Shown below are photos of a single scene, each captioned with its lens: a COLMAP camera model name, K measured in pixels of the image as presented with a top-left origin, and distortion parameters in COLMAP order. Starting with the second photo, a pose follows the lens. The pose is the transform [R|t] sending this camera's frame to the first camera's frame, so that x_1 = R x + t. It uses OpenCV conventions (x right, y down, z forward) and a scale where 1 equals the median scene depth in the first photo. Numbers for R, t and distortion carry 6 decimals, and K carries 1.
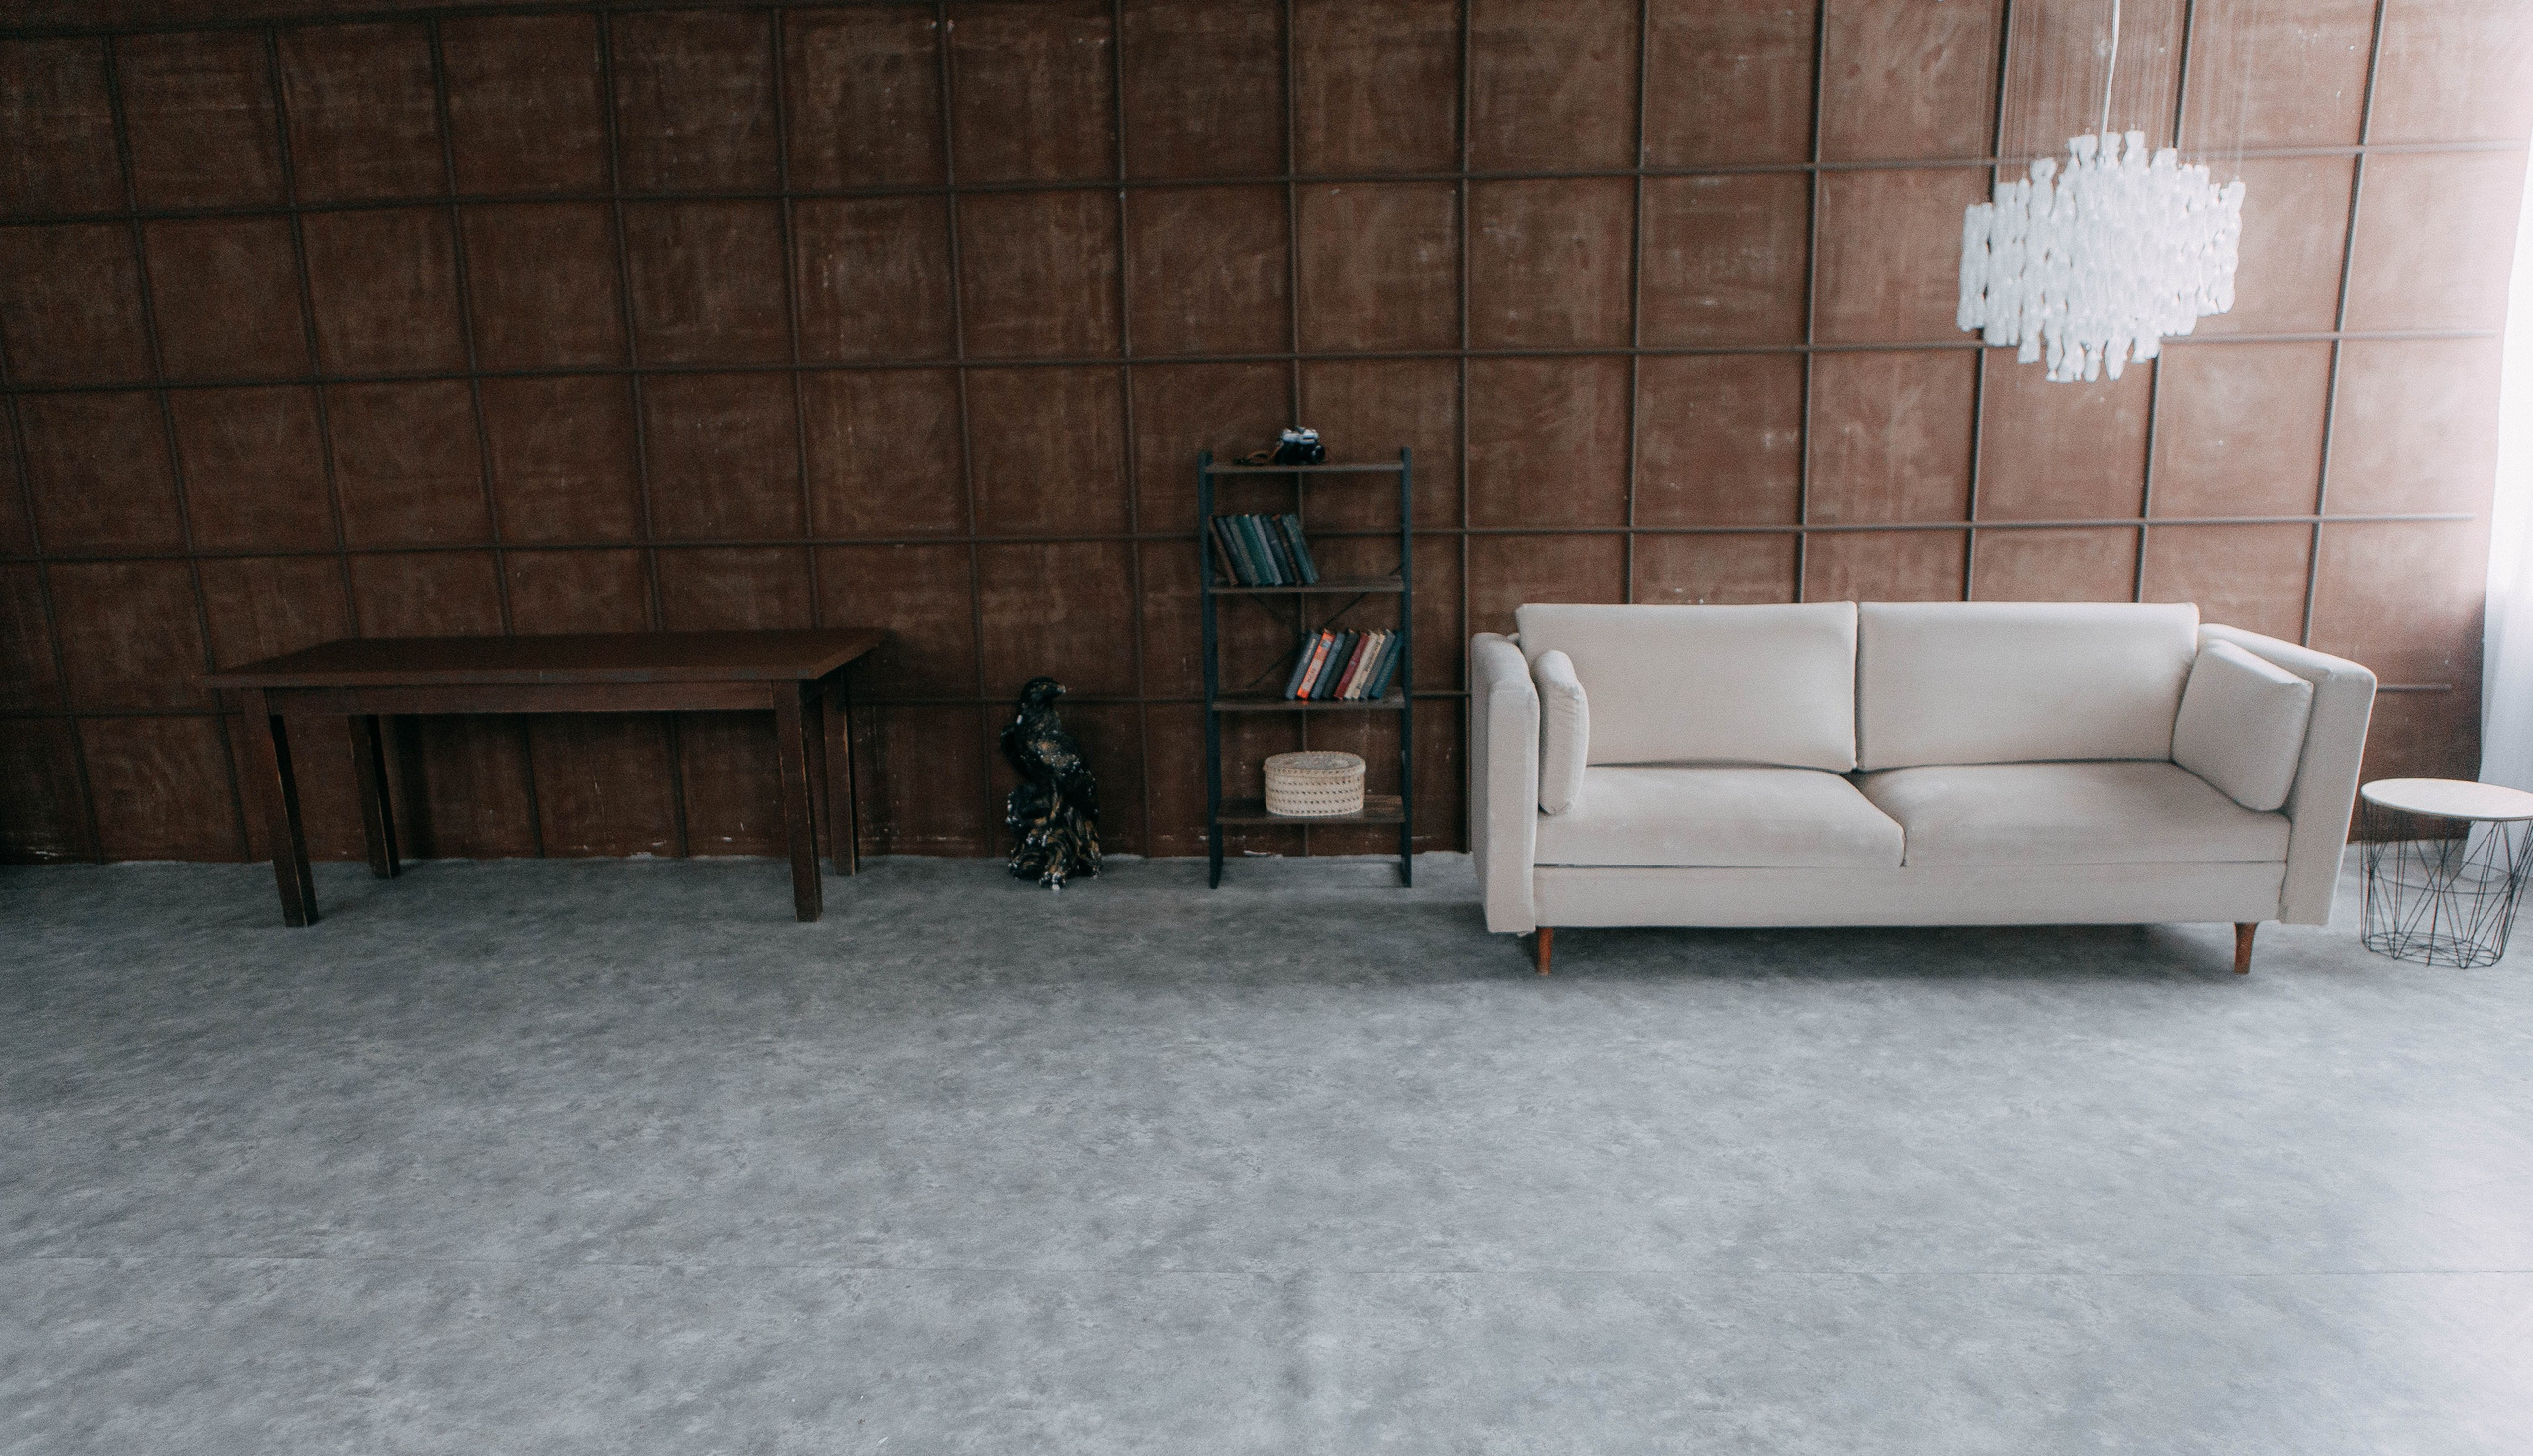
lens RADIAL K [[1770.7, 0, 1254.3], [0, 1770.7, 841.7], [0, 0, 1]] dist [-0.028306, 0.020238]
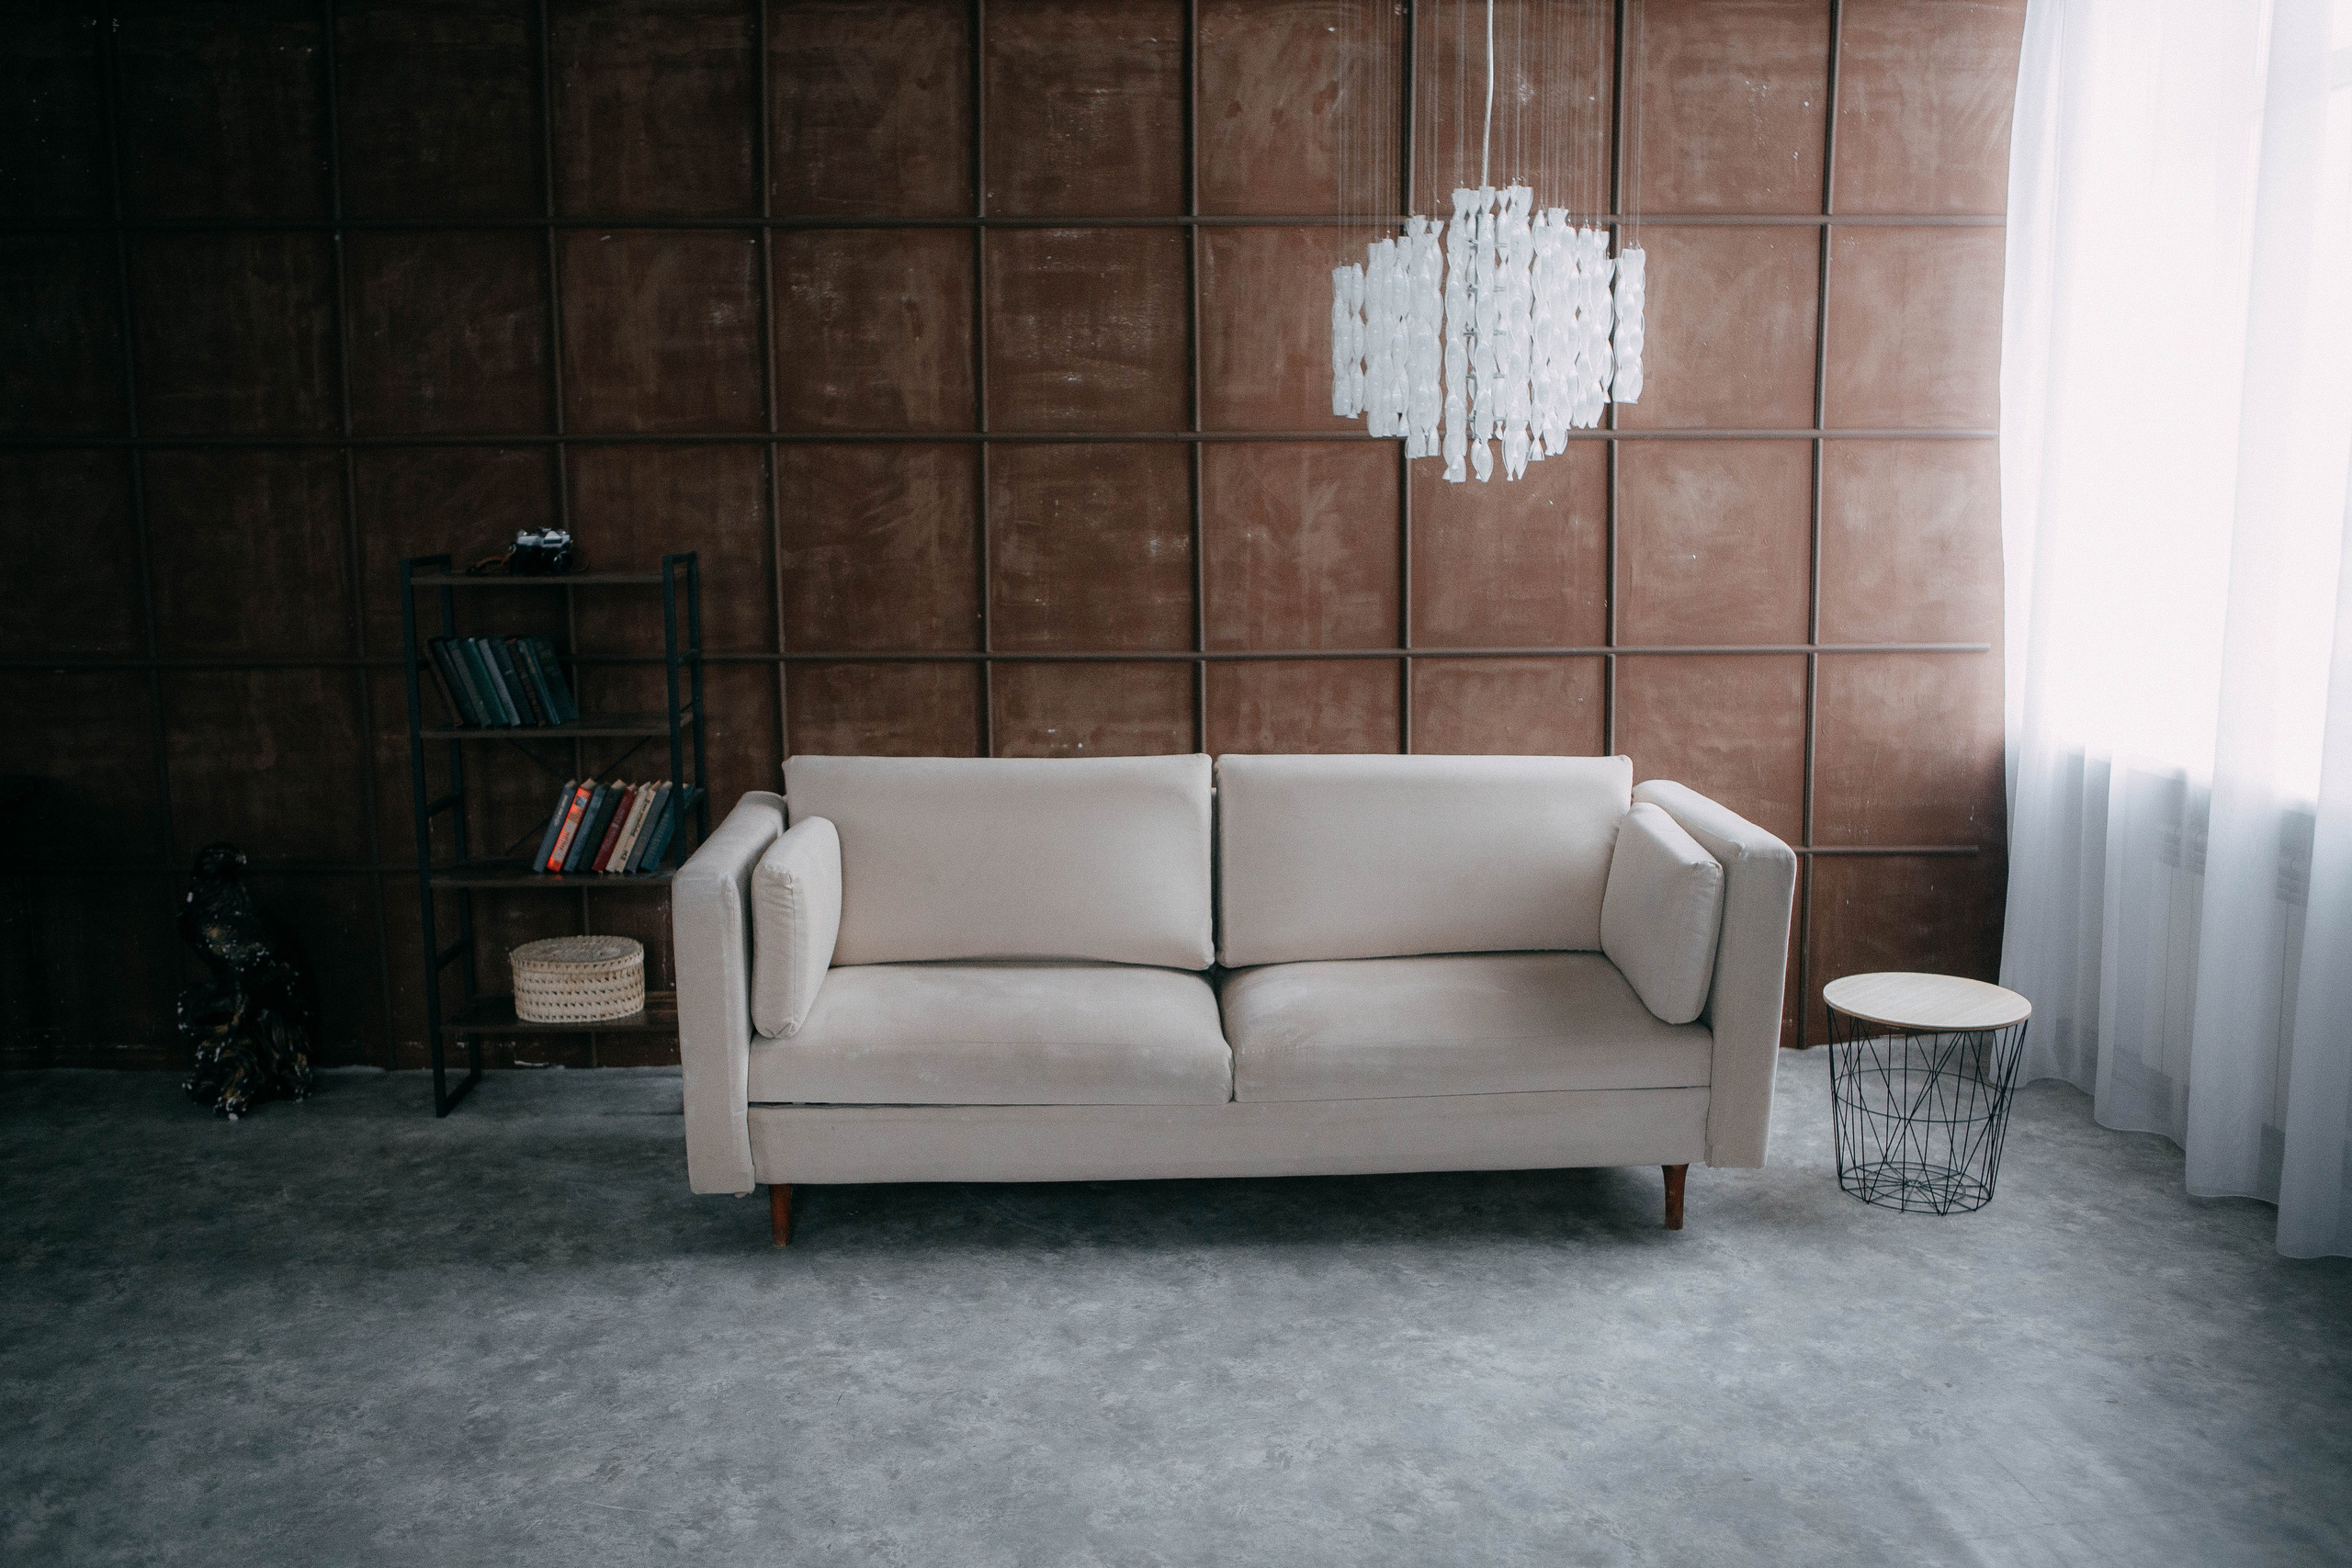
lens RADIAL K [[2011.4, 0, 1164.2], [0, 2011.4, 777.9], [0, 0, 1]] dist [-0.090623, 0.100934]
pose [[0.995322, 0.001163, 0.096604, 0.208065], [0.008084, 0.995419, -0.095267, -0.035418], [-0.096272, 0.095602, 0.990753, 0.101070]]
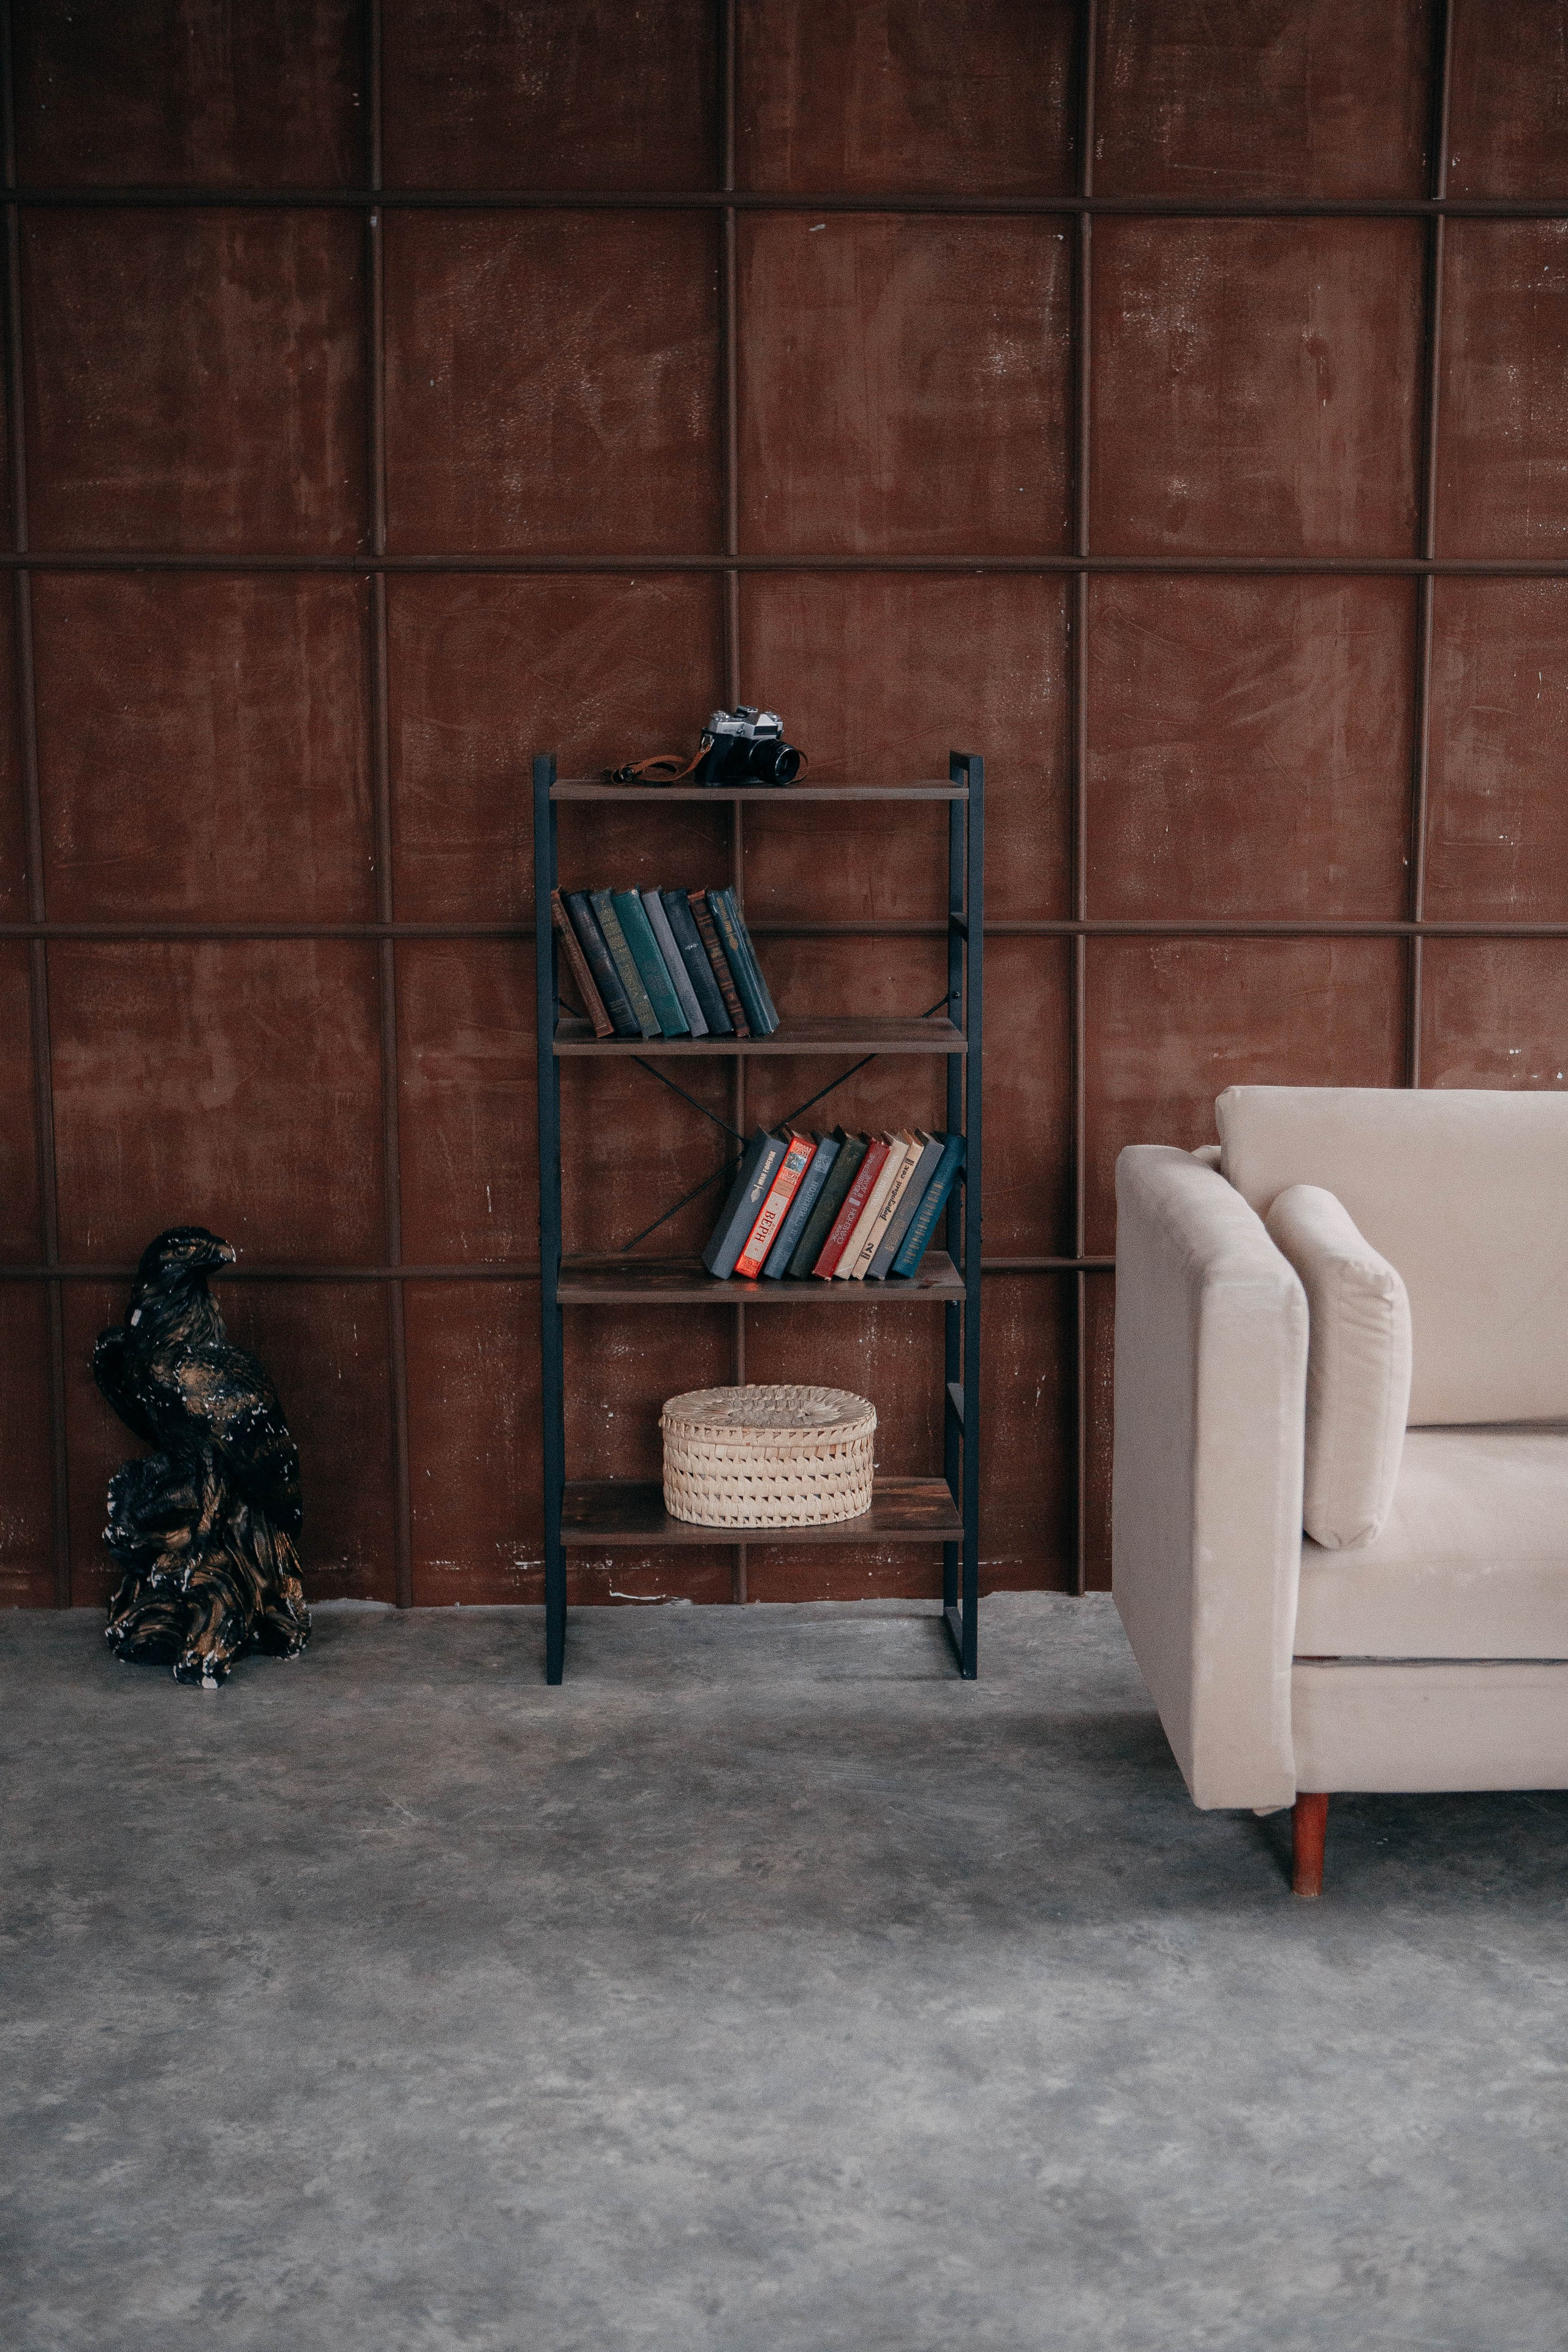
lens RADIAL K [[3210.8, 0, 784.1], [0, 3210.8, 1169.2], [0, 0, 1]] dist [-0.011579, 0.075456]
pose [[0.996014, 0.006771, 0.088937, -0.038945], [0.001400, 0.995806, -0.091483, -0.030712], [-0.089184, 0.091243, 0.991827, 0.148990]]
